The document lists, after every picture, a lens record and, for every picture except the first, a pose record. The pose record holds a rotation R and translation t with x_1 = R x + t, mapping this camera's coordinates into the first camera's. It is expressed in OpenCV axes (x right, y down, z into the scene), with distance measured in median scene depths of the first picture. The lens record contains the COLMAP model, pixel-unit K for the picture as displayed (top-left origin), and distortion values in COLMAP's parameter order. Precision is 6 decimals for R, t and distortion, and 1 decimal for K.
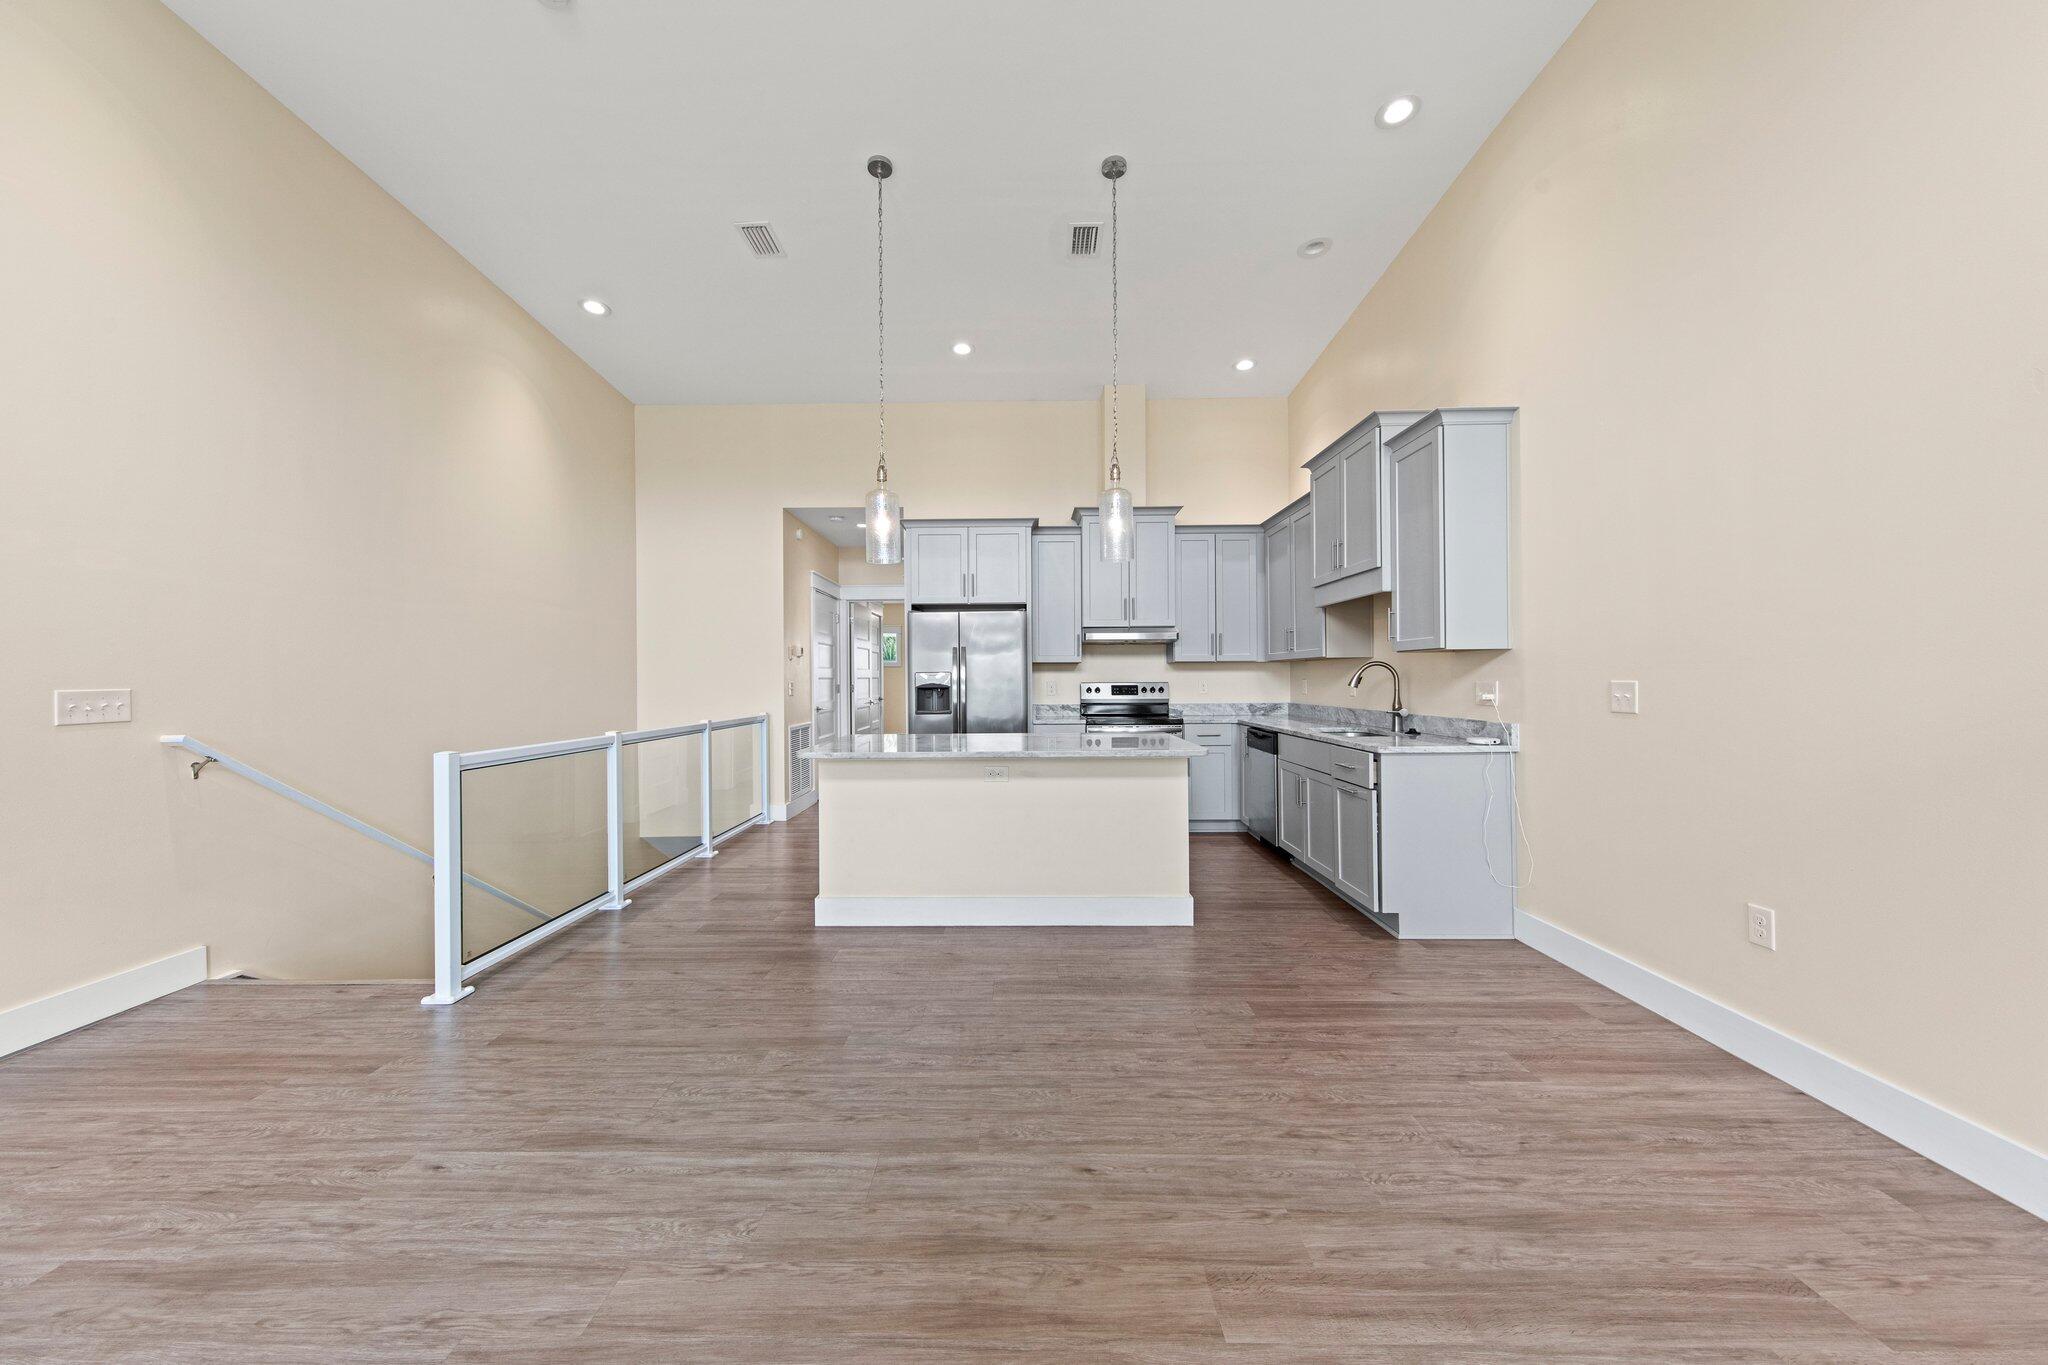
lens RADIAL K [[741.4, 0, 1037.9], [0, 741.4, 674.1], [0, 0, 1]] dist [0.000204, 0.000352]
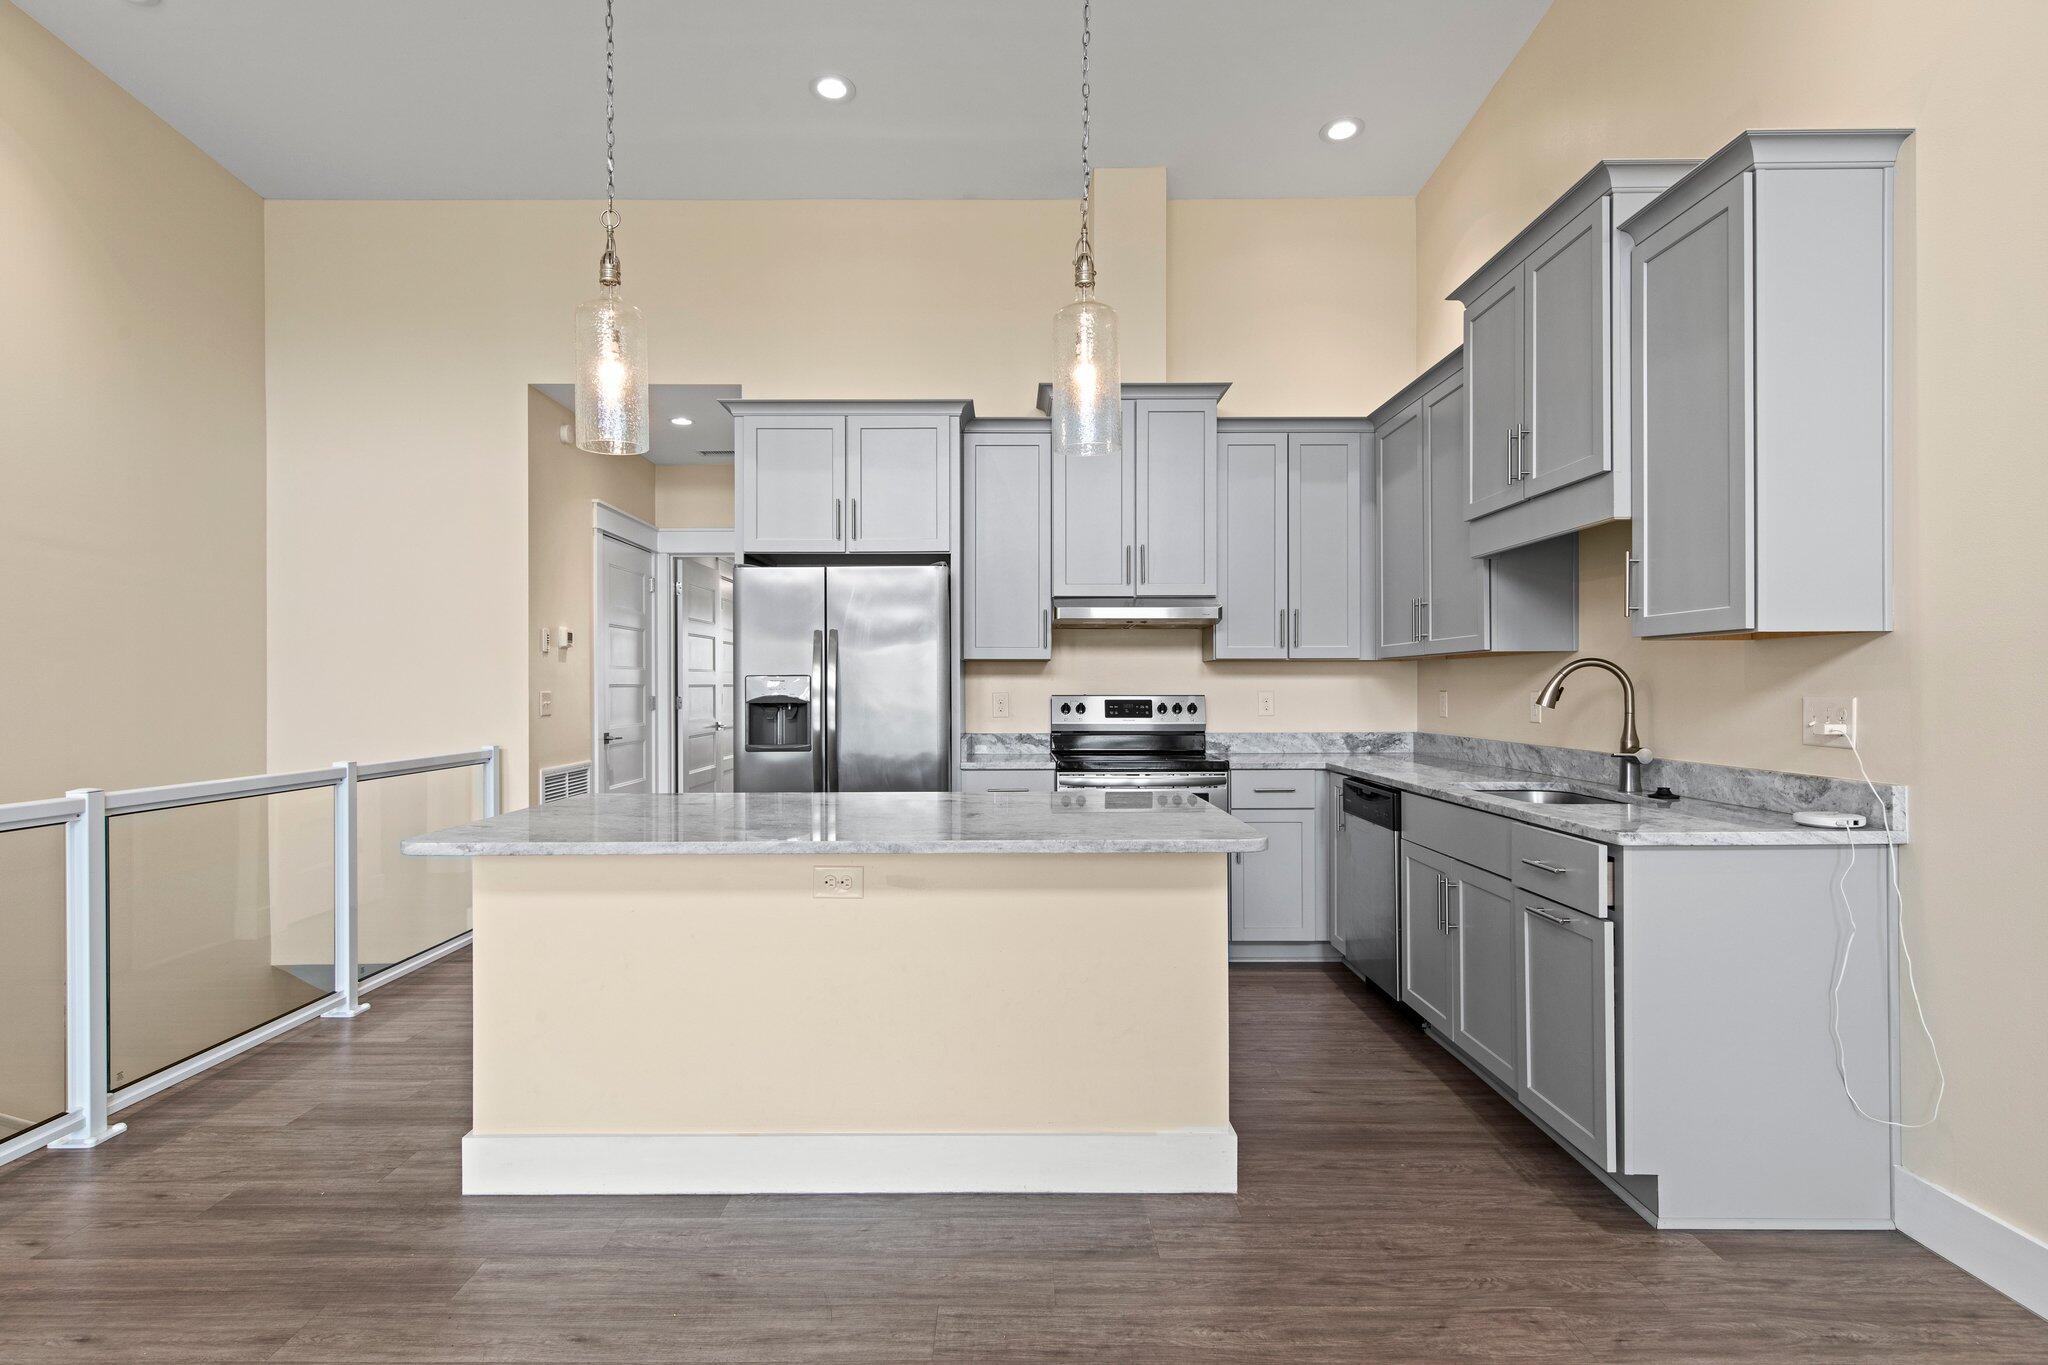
lens RADIAL K [[1143.8, 0, 1039.9], [0, 1143.8, 683.1], [0, 0, 1]] dist [0.002909, -0.000990]
pose [[0.999780, 0.004892, 0.020388, 0.047985], [-0.004931, 0.999986, 0.001867, 0.001038], [-0.020379, -0.001967, 0.999790, 0.189752]]
